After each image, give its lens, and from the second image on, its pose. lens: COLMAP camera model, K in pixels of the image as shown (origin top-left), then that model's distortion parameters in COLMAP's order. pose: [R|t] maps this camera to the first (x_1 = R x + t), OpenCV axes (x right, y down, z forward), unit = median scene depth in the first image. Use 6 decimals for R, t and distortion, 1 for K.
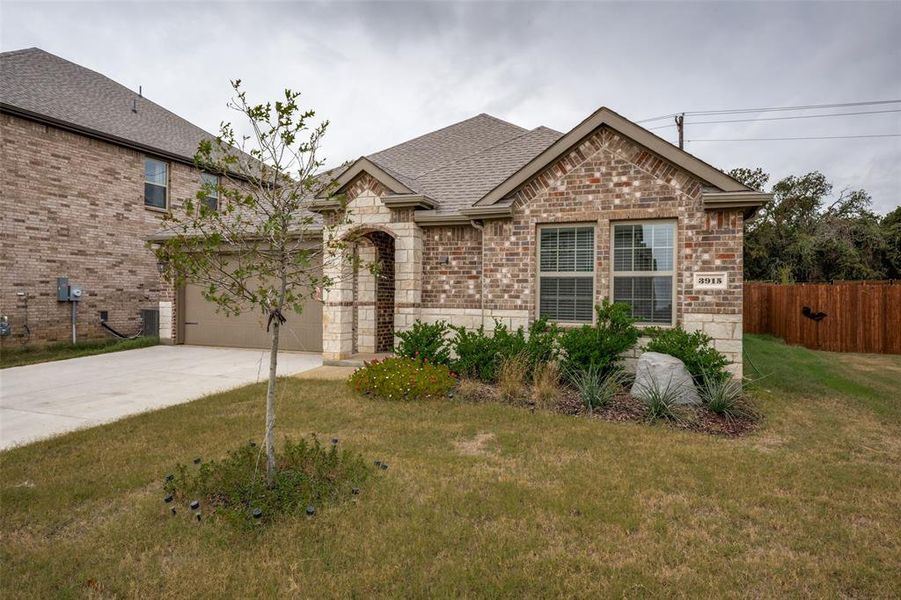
lens RADIAL K [[417.0, 0, 450.5], [0, 417.0, 300.0], [0, 0, 1]] dist [0.000511, -0.000033]
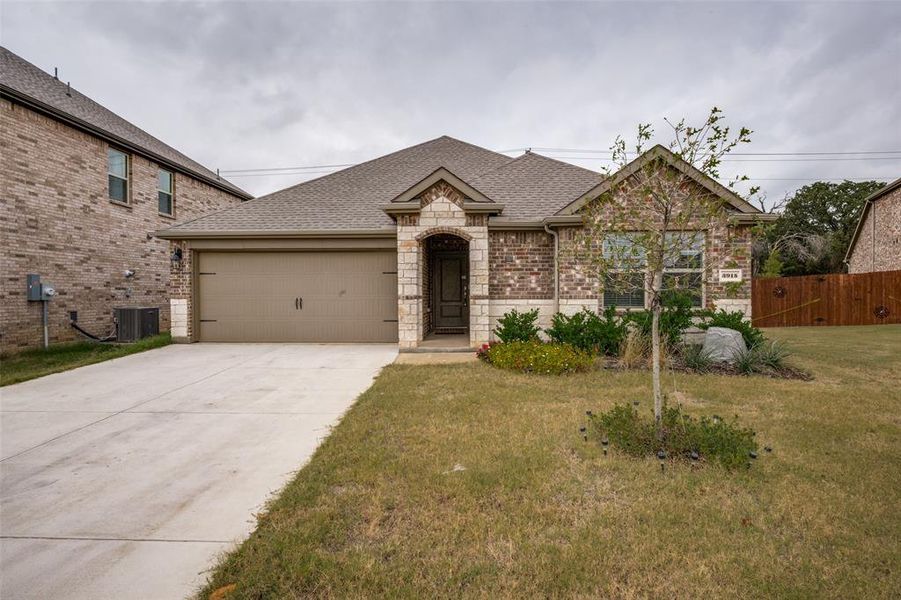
lens RADIAL K [[356.6, 0, 446.8], [0, 356.6, 298.0], [0, 0, 1]] dist [0.000419, -0.000090]
pose [[0.966979, -0.016271, 0.254336, -0.445263], [0.014219, 0.999850, 0.009904, 0.002988], [-0.254459, -0.005960, 0.967065, 0.054895]]
